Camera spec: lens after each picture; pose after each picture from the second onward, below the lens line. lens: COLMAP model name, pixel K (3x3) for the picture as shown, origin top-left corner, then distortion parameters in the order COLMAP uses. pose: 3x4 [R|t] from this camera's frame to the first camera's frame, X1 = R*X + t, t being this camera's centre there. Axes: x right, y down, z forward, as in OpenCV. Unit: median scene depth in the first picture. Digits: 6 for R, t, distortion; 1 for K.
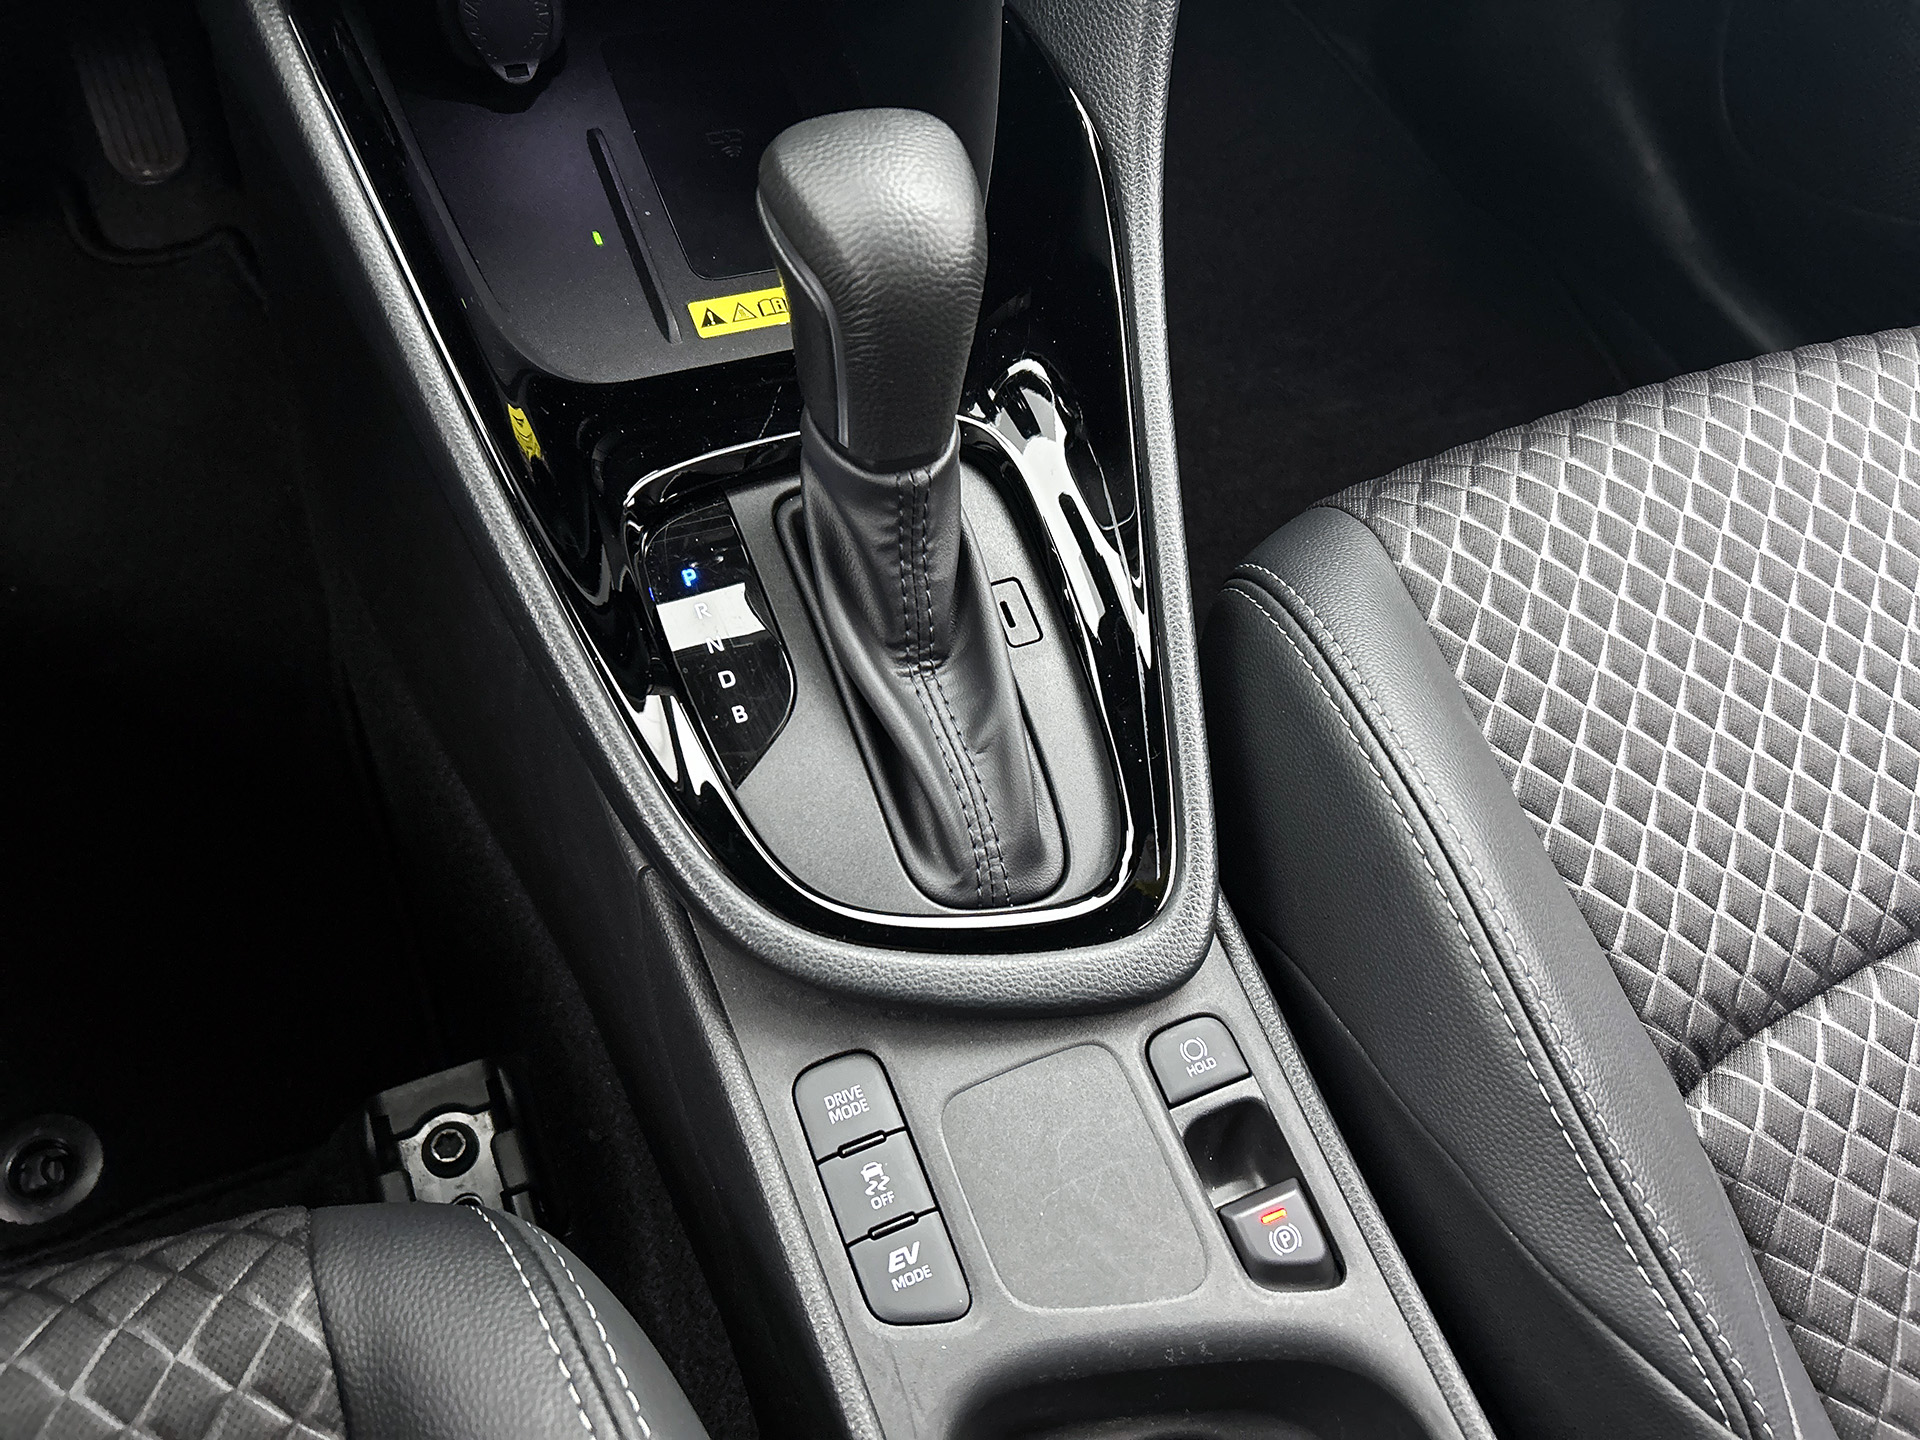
lens RADIAL K [[1450.8, 0, 972.6], [0, 1450.8, 718.1], [0, 0, 1]] dist [0.107909, -0.124136]
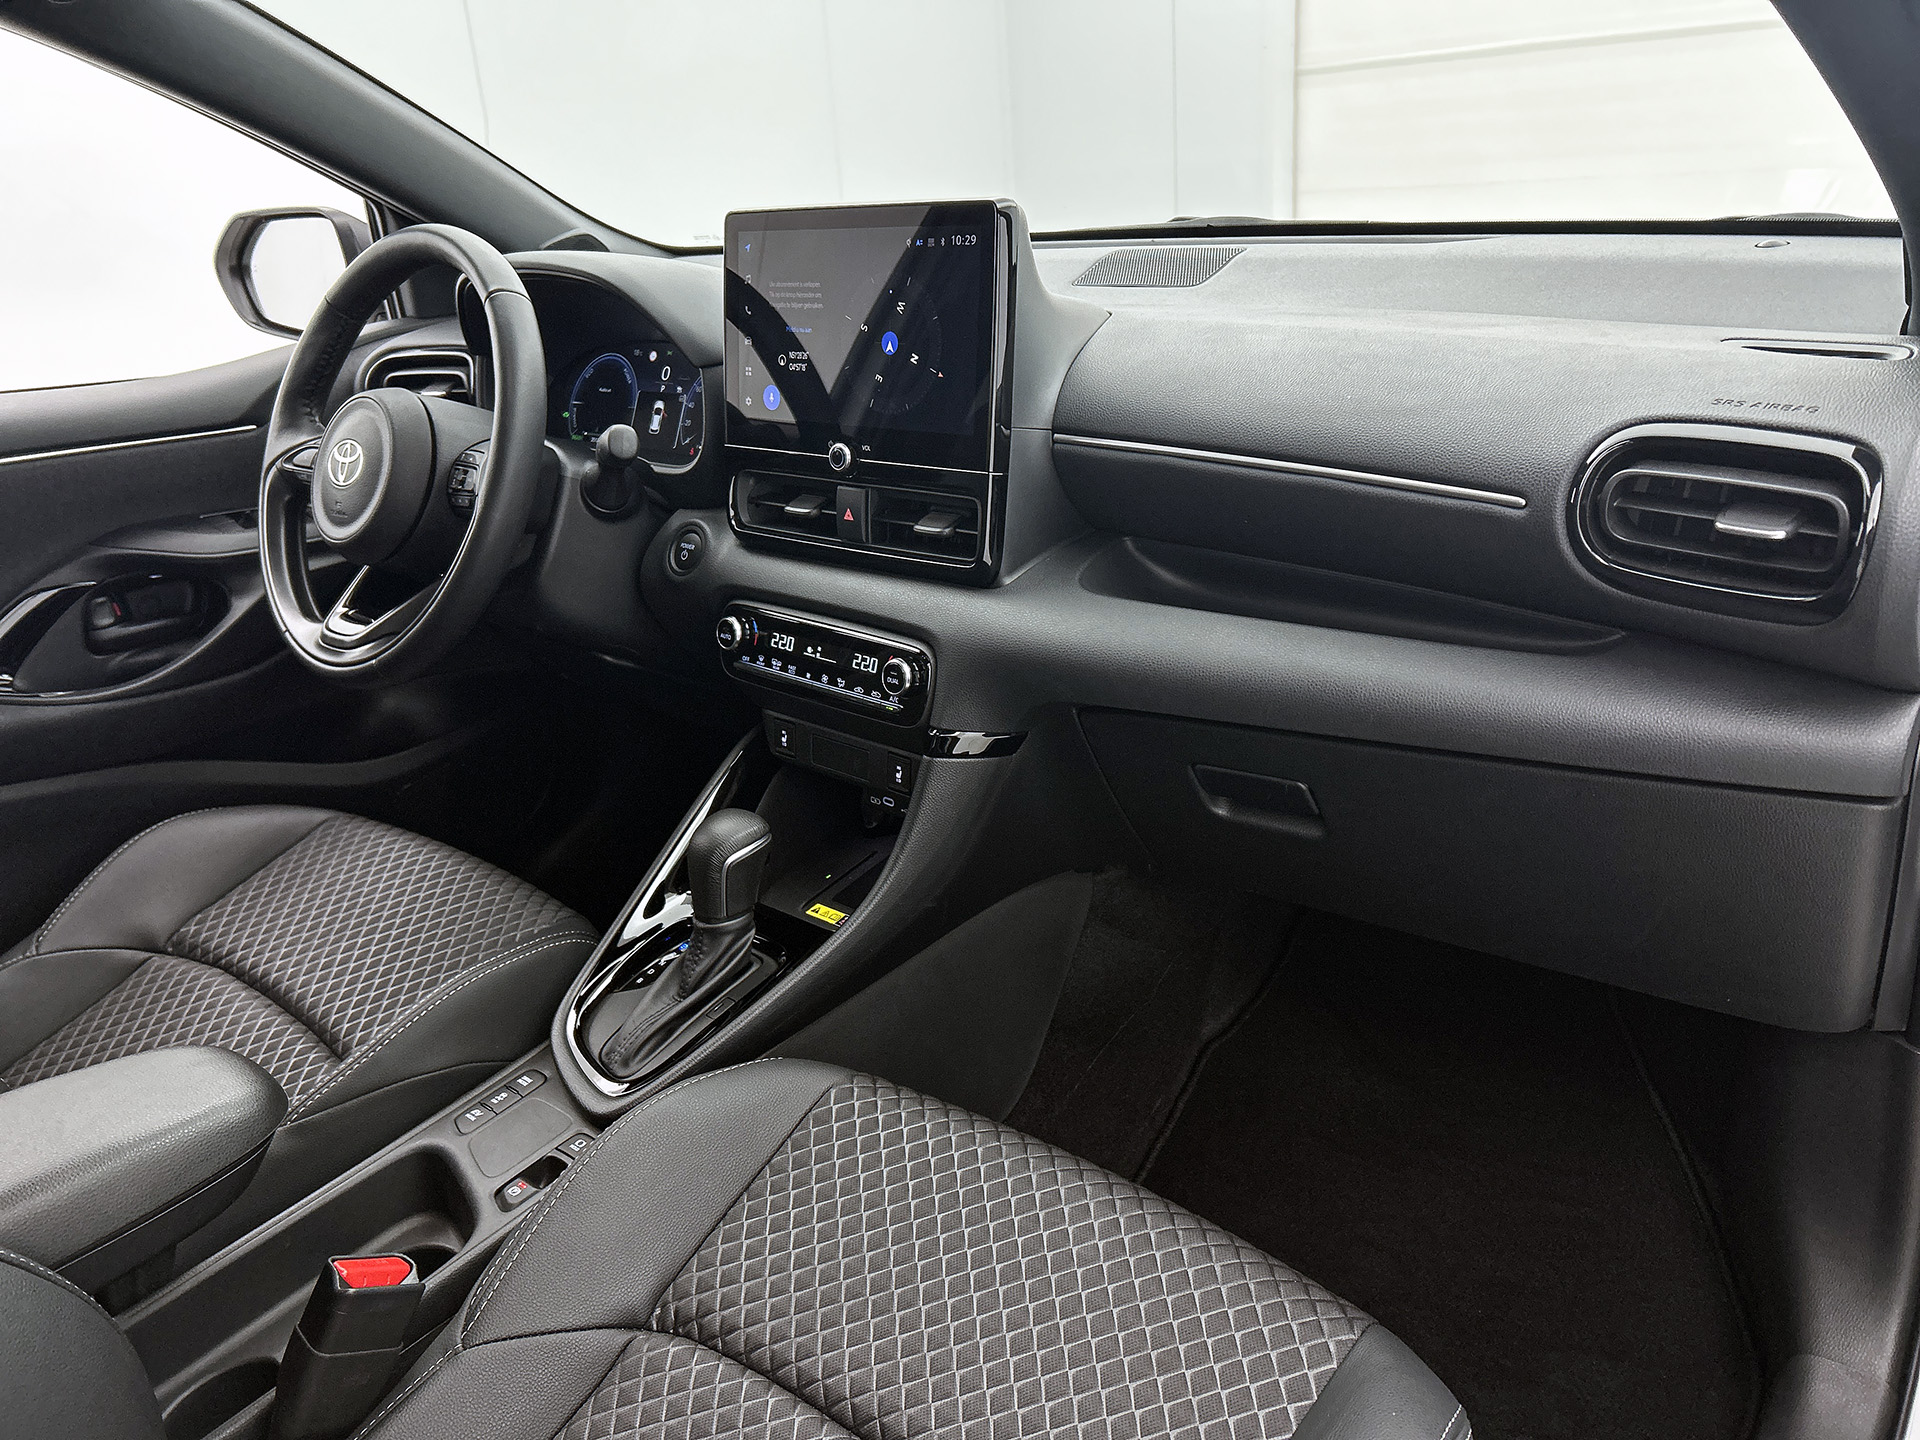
lens RADIAL K [[1450.8, 0, 972.6], [0, 1450.8, 718.1], [0, 0, 1]] dist [0.107909, -0.124136]
pose [[0.435320, 0.182557, -0.881572, 2.439705], [-0.680476, 0.707861, -0.189434, -0.254646], [0.589448, 0.682353, 0.432372, -0.159683]]
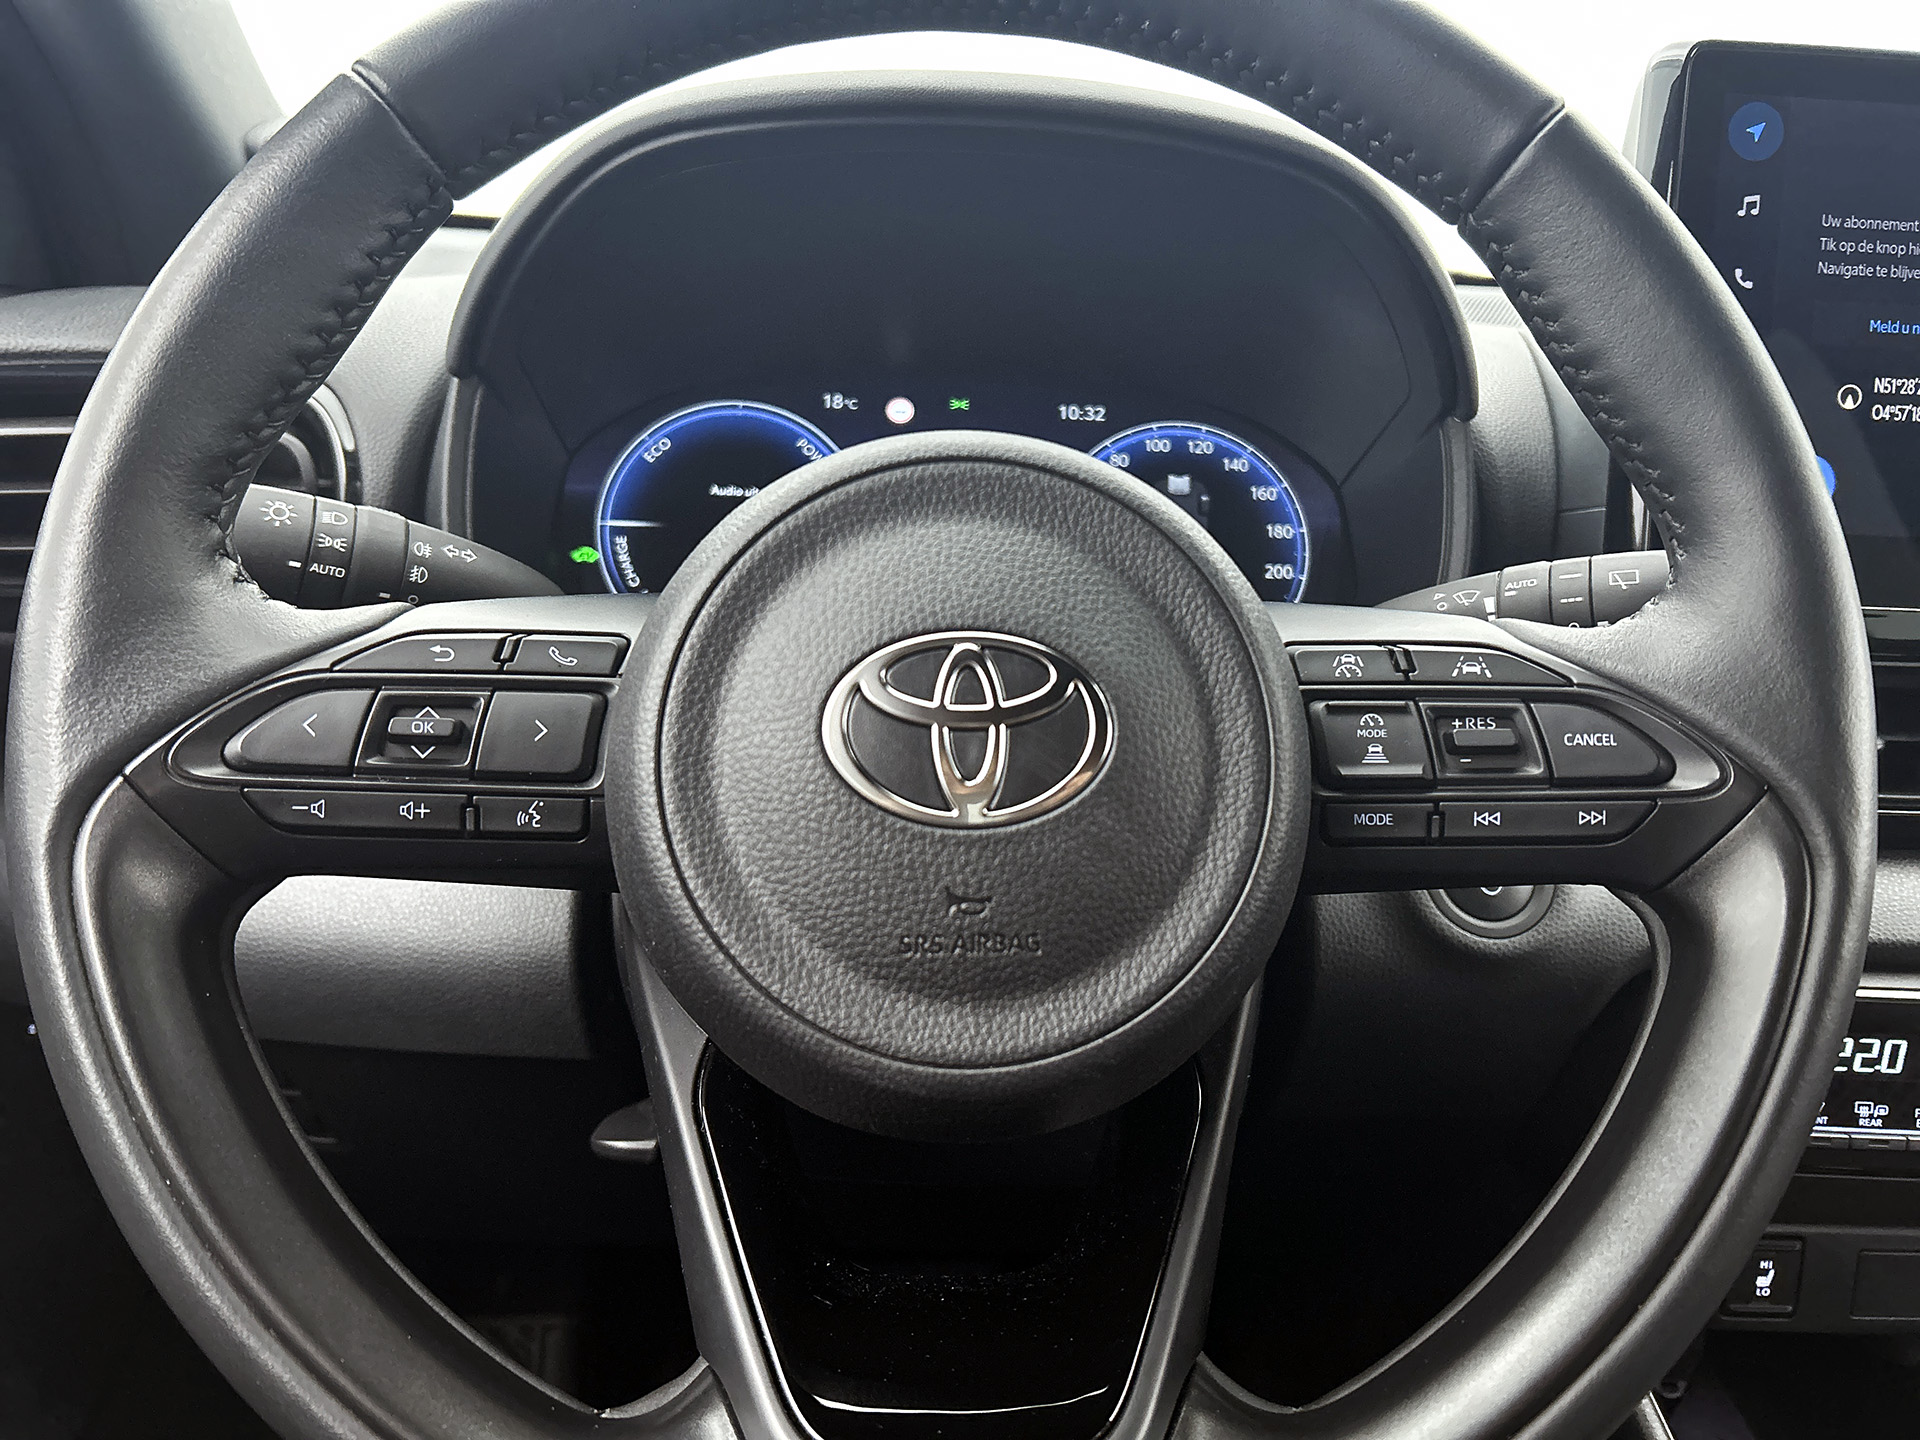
lens RADIAL K [[1470.3, 0, 974.7], [0, 1470.3, 716.1], [0, 0, 1]] dist [0.011097, -0.003121]
pose [[0.933850, 0.015626, -0.357324, -0.510291], [-0.258546, 0.719816, -0.644220, 0.118549], [0.247141, 0.693989, 0.676240, -0.436865]]
